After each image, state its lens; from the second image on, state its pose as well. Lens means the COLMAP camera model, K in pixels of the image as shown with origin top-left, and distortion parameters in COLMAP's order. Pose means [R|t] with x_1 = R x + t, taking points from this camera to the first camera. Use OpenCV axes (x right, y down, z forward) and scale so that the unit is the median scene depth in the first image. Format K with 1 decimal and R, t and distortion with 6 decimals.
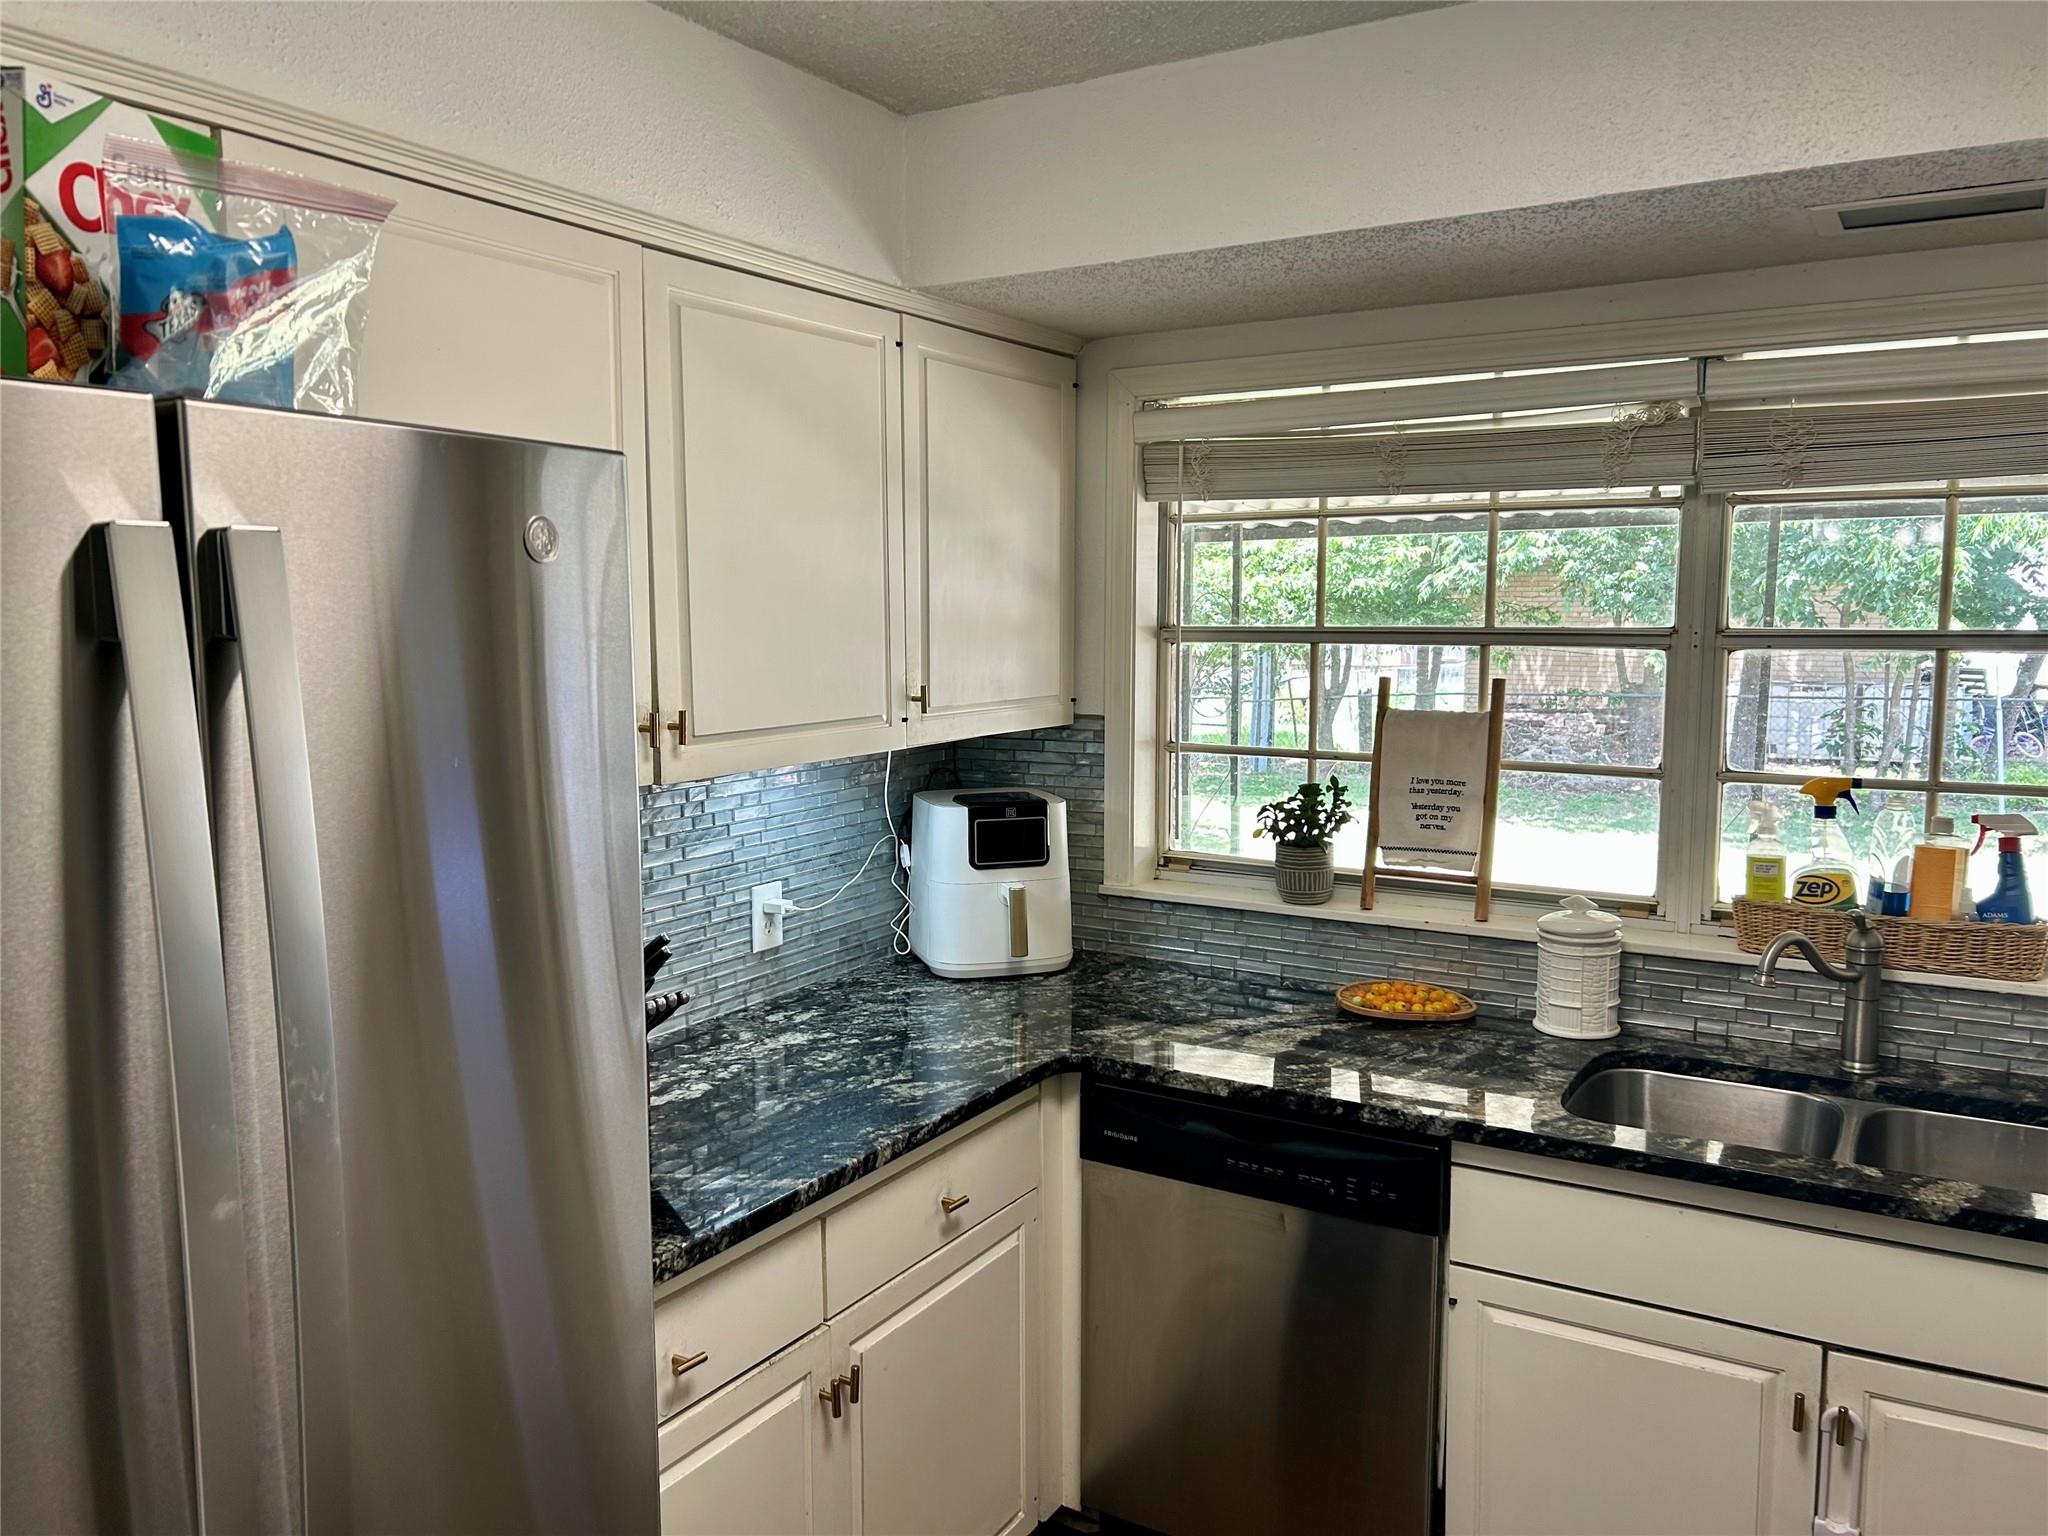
lens RADIAL K [[1559.9, 0, 1024.0], [0, 1559.9, 768.0], [0, 0, 1]] dist [0.070862, -0.058226]
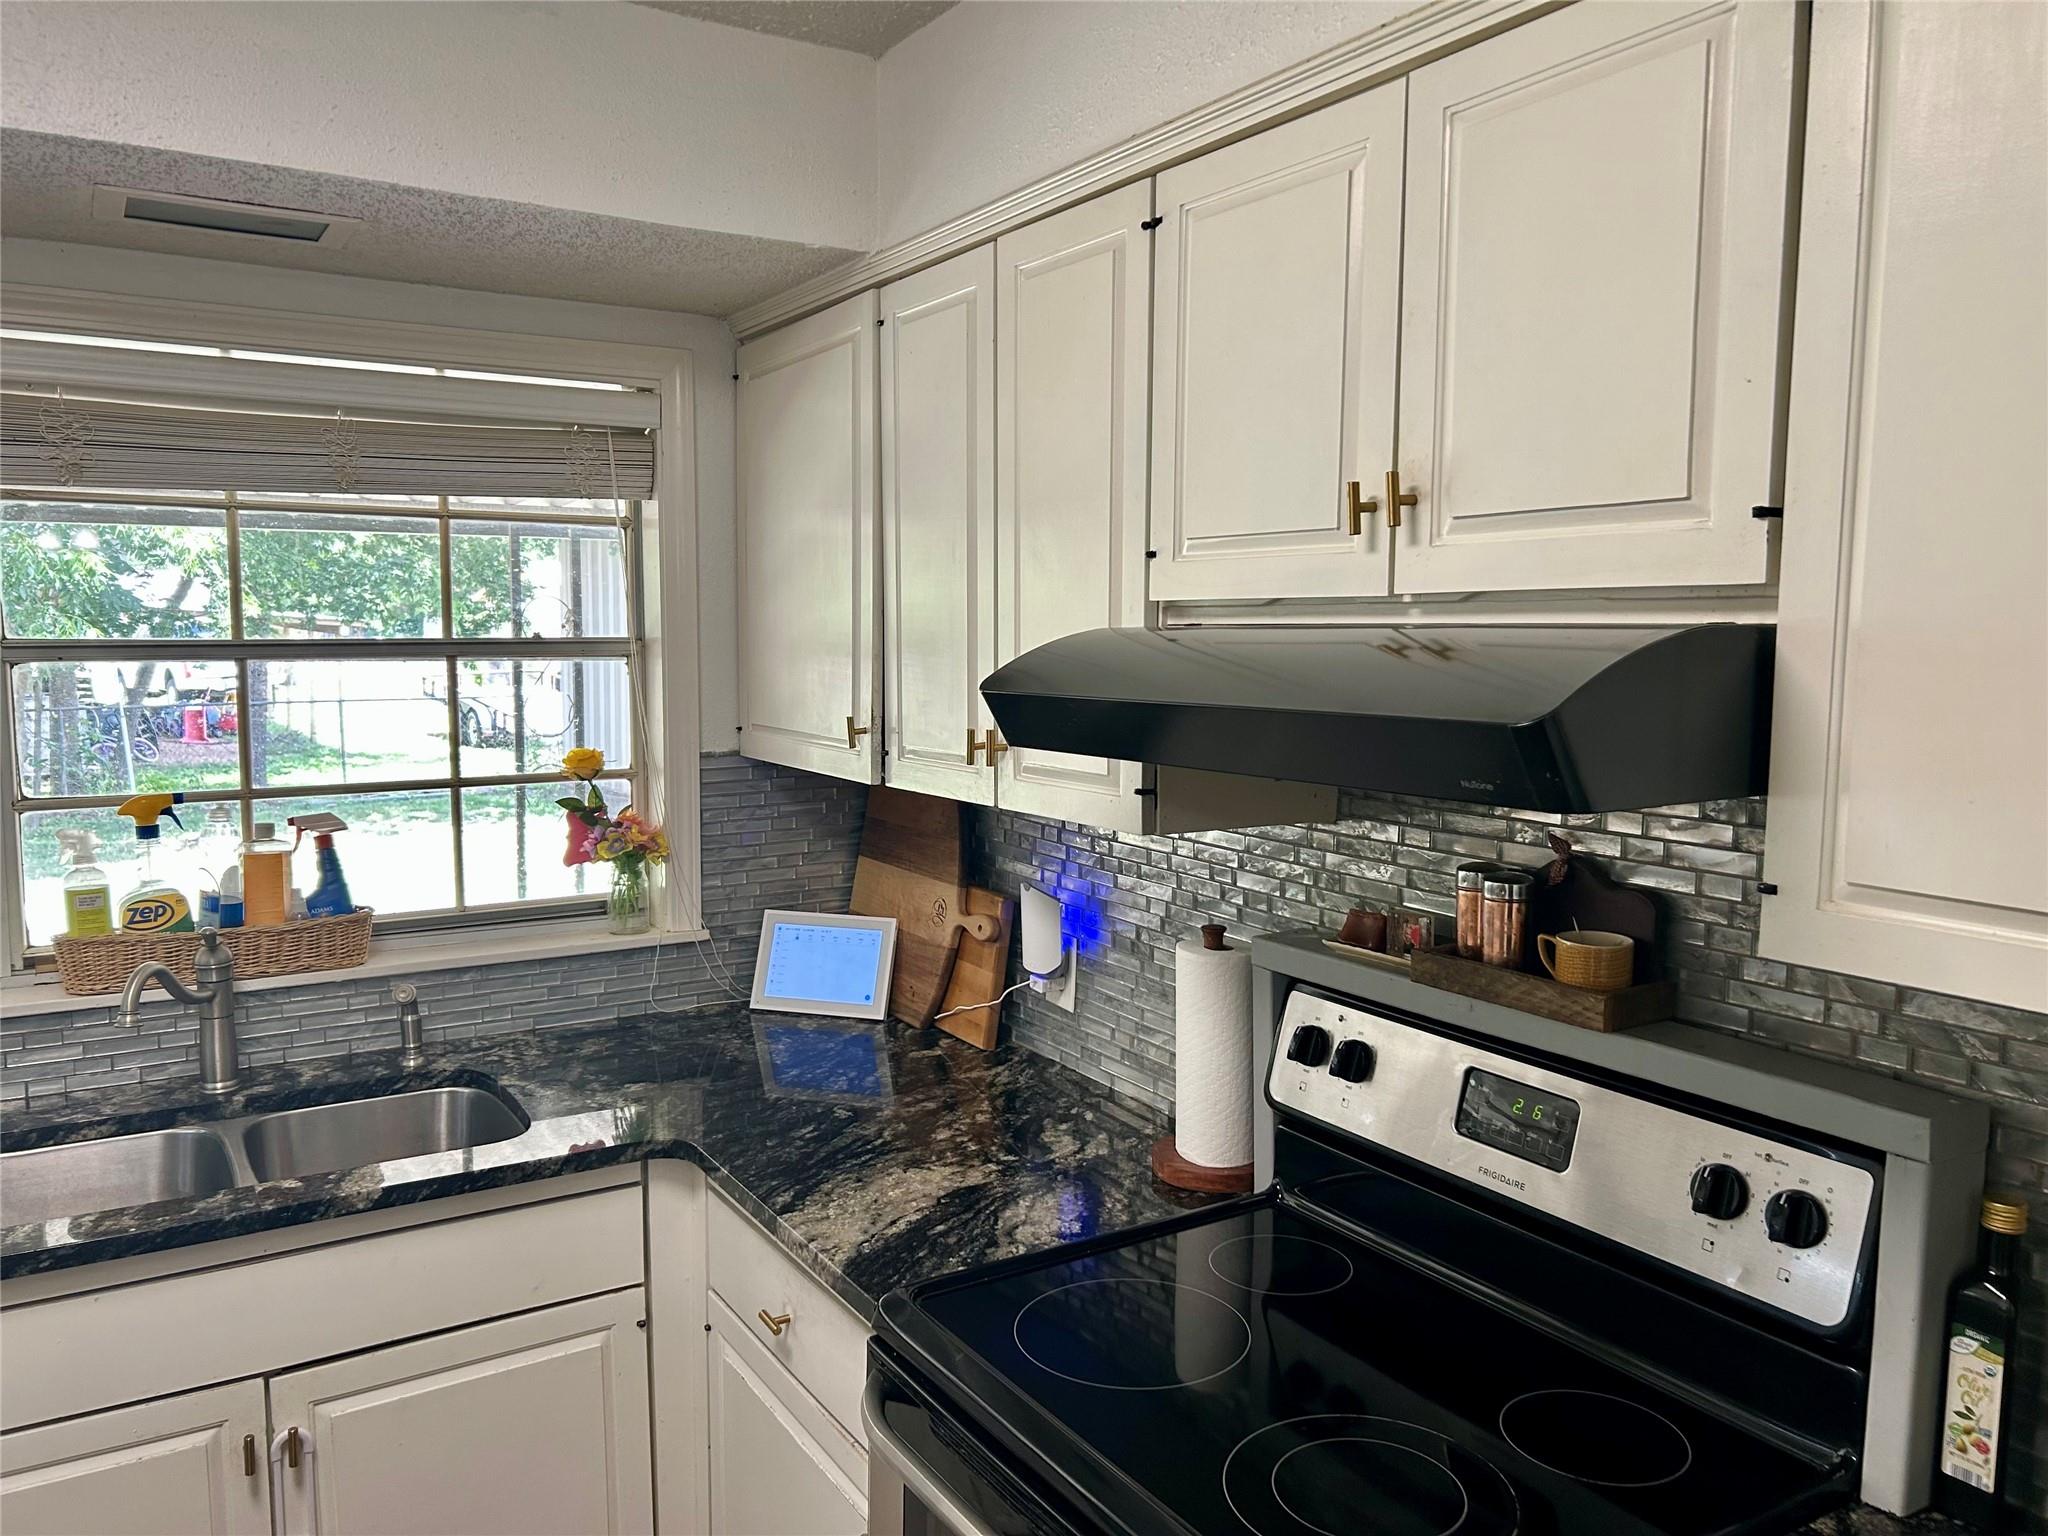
lens RADIAL K [[1559.9, 0, 1024.0], [0, 1559.9, 768.0], [0, 0, 1]] dist [0.070862, -0.058226]
pose [[0.474953, -0.082932, 0.876095, -0.076519], [0.087907, 0.995041, 0.046535, -0.008605], [-0.875609, 0.054913, 0.479888, 0.084632]]
